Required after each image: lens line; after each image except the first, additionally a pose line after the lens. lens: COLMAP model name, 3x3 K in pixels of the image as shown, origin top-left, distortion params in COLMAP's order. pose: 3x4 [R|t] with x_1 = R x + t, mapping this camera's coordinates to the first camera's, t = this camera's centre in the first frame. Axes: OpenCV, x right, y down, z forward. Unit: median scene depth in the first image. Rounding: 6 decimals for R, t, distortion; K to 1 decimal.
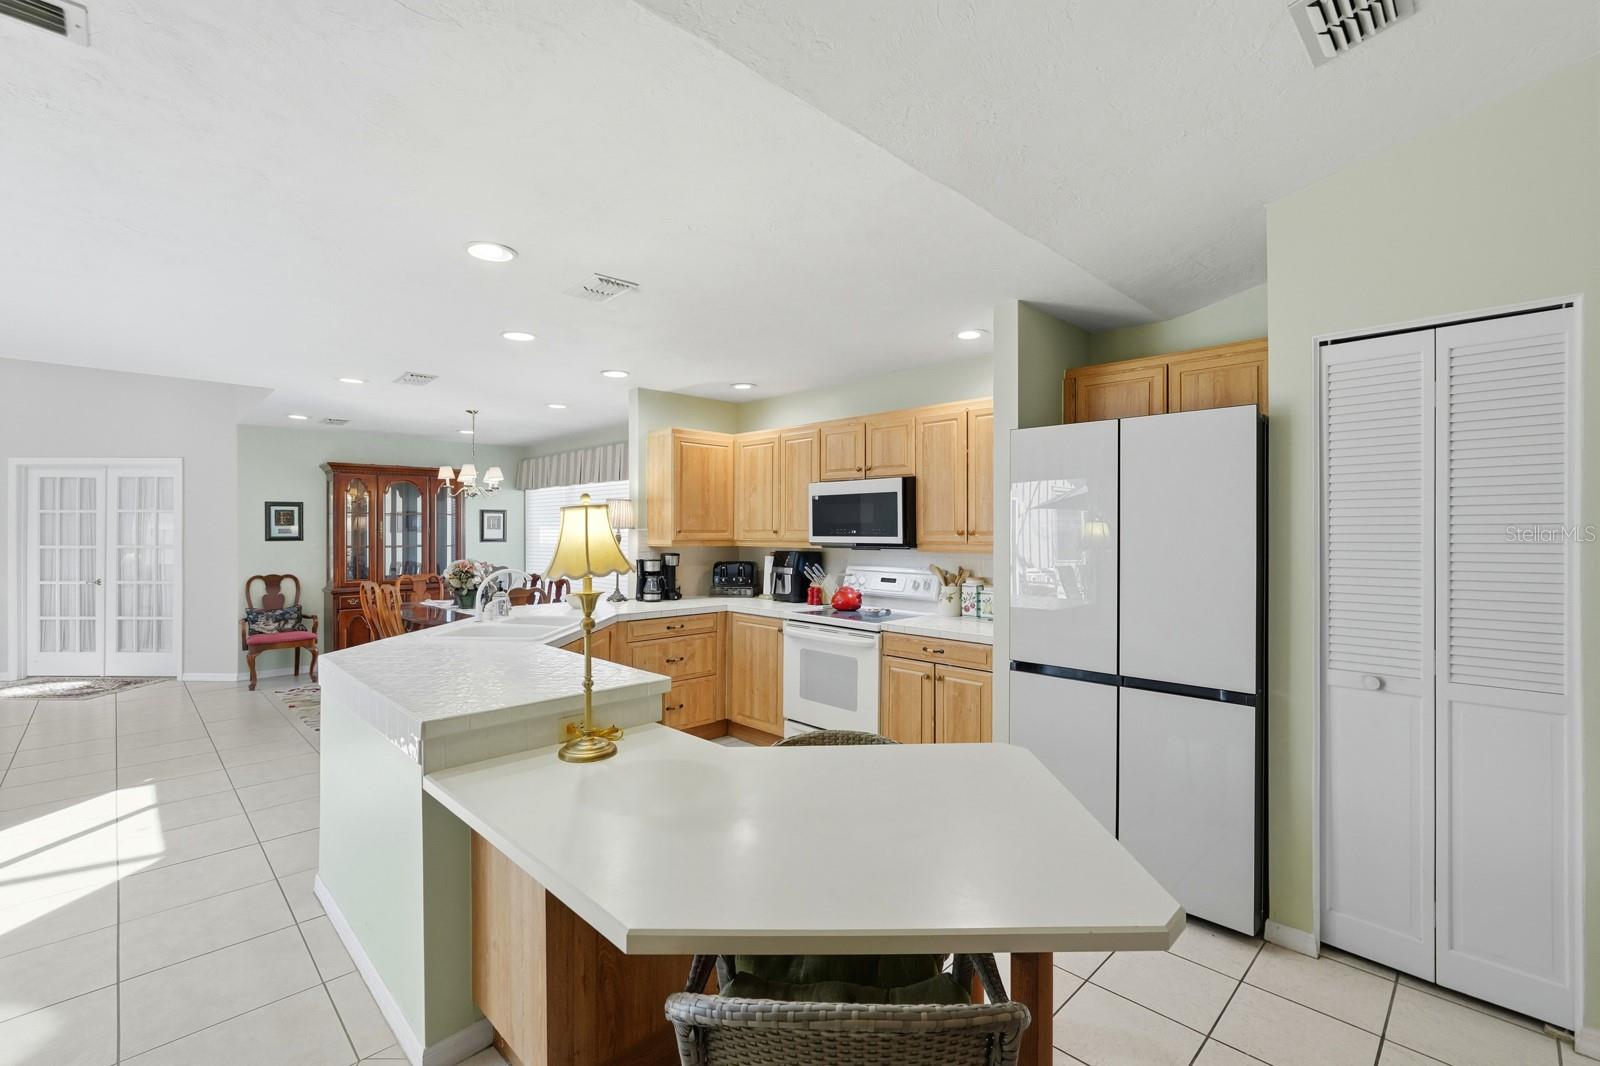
lens RADIAL K [[712.2, 0, 808.8], [0, 712.2, 530.9], [0, 0, 1]] dist [-0.007322, 0.002789]
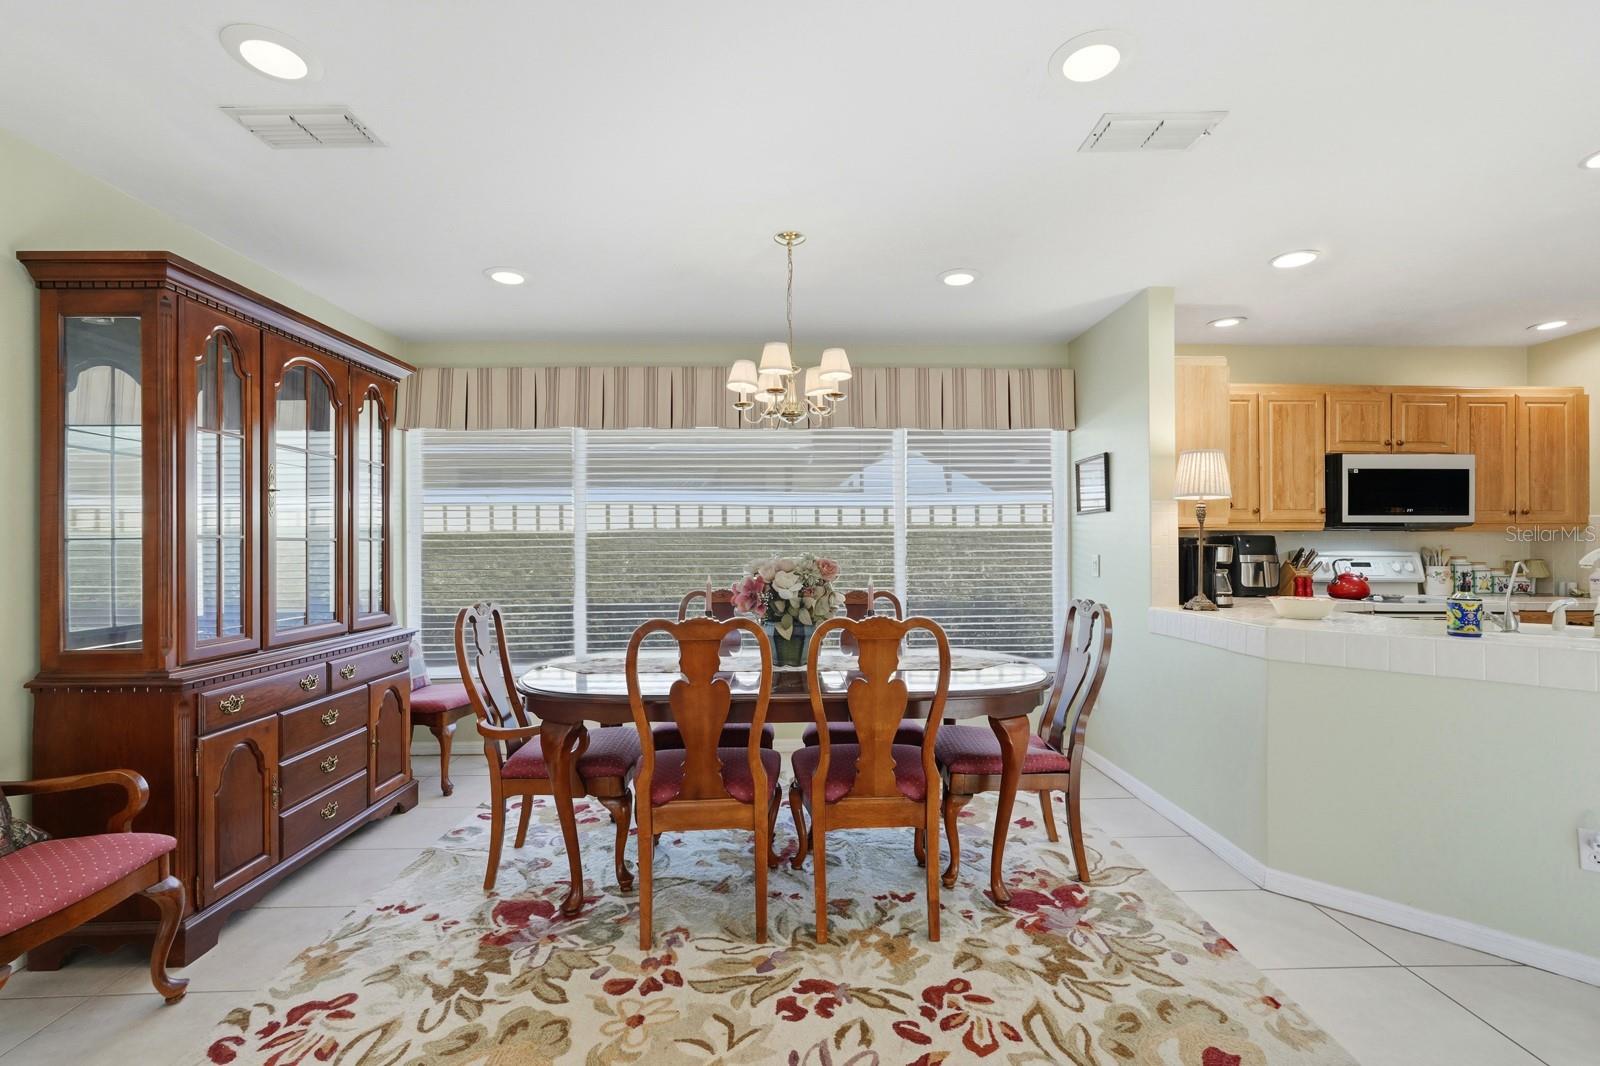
lens RADIAL K [[712.2, 0, 797.7], [0, 712.2, 538.7], [0, 0, 1]] dist [-0.007322, 0.002789]
pose [[0.691882, 0.005202, 0.721992, -0.974246], [0.000556, 0.999970, -0.007738, 0.038213], [-0.722011, 0.005755, 0.691858, 0.797655]]
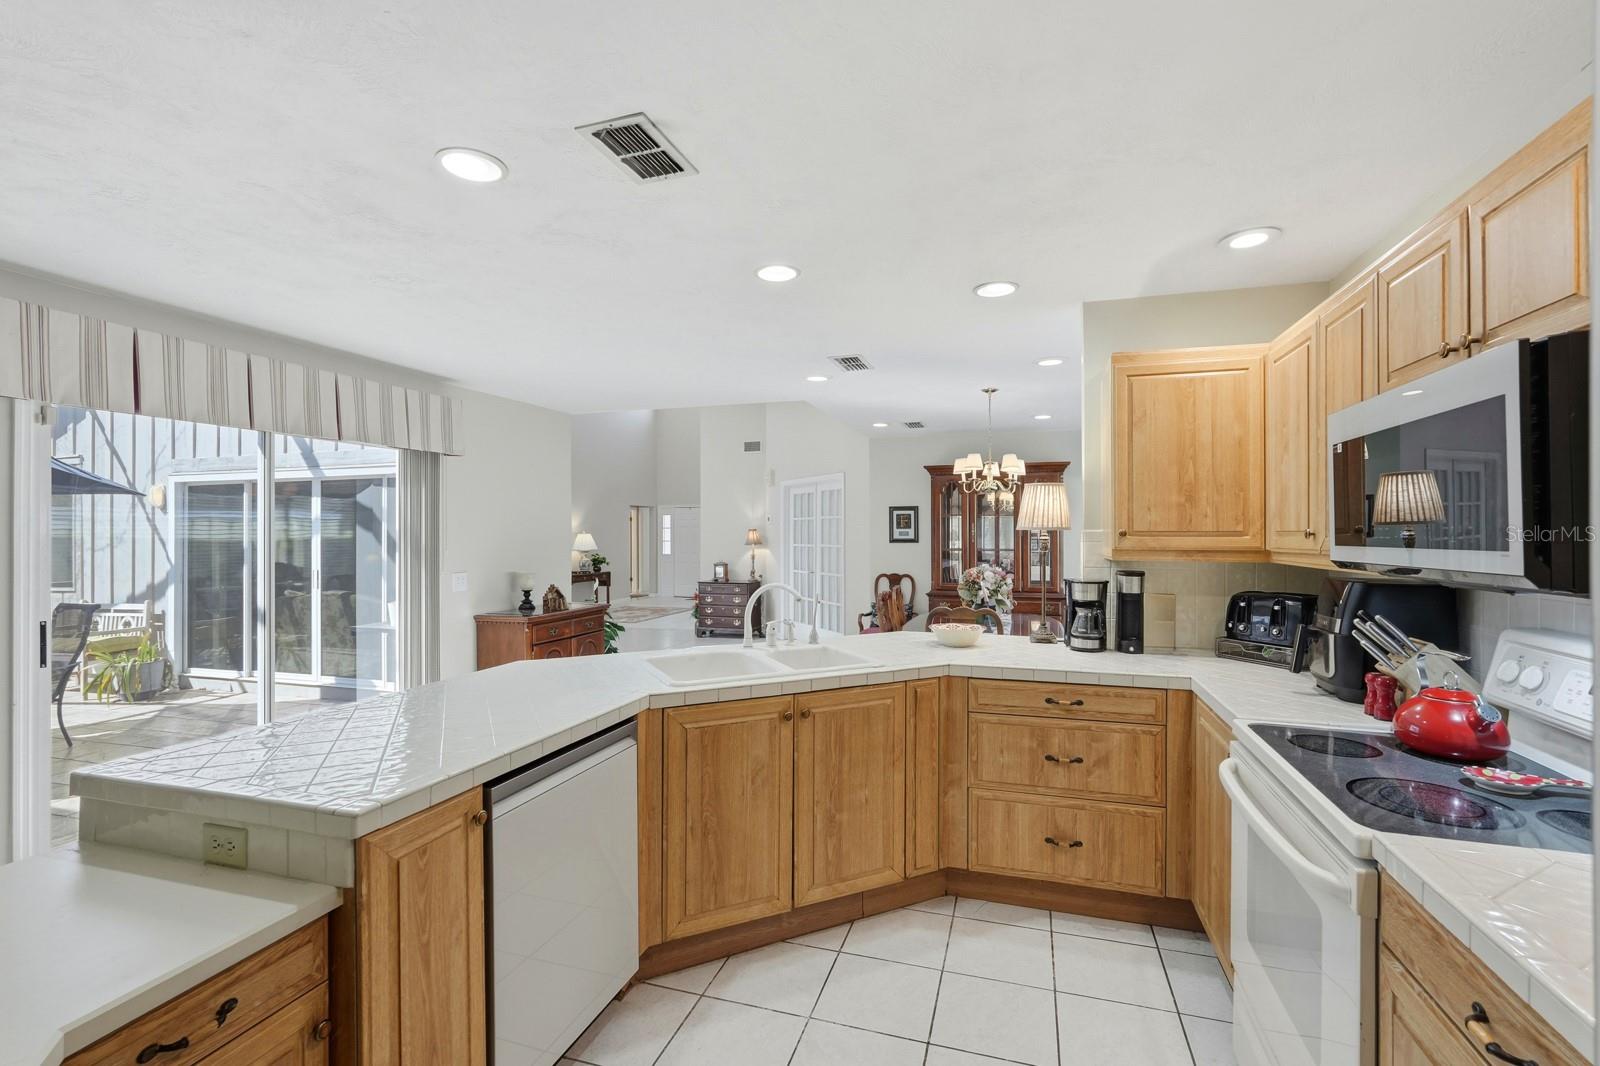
lens RADIAL K [[712.2, 0, 813.5], [0, 712.2, 537.1], [0, 0, 1]] dist [-0.007322, 0.002789]
pose [[0.478843, 0.004988, -0.877886, 0.193775], [-0.001776, 0.999987, 0.004713, 0.000970], [0.877899, -0.000698, 0.478846, 0.497281]]
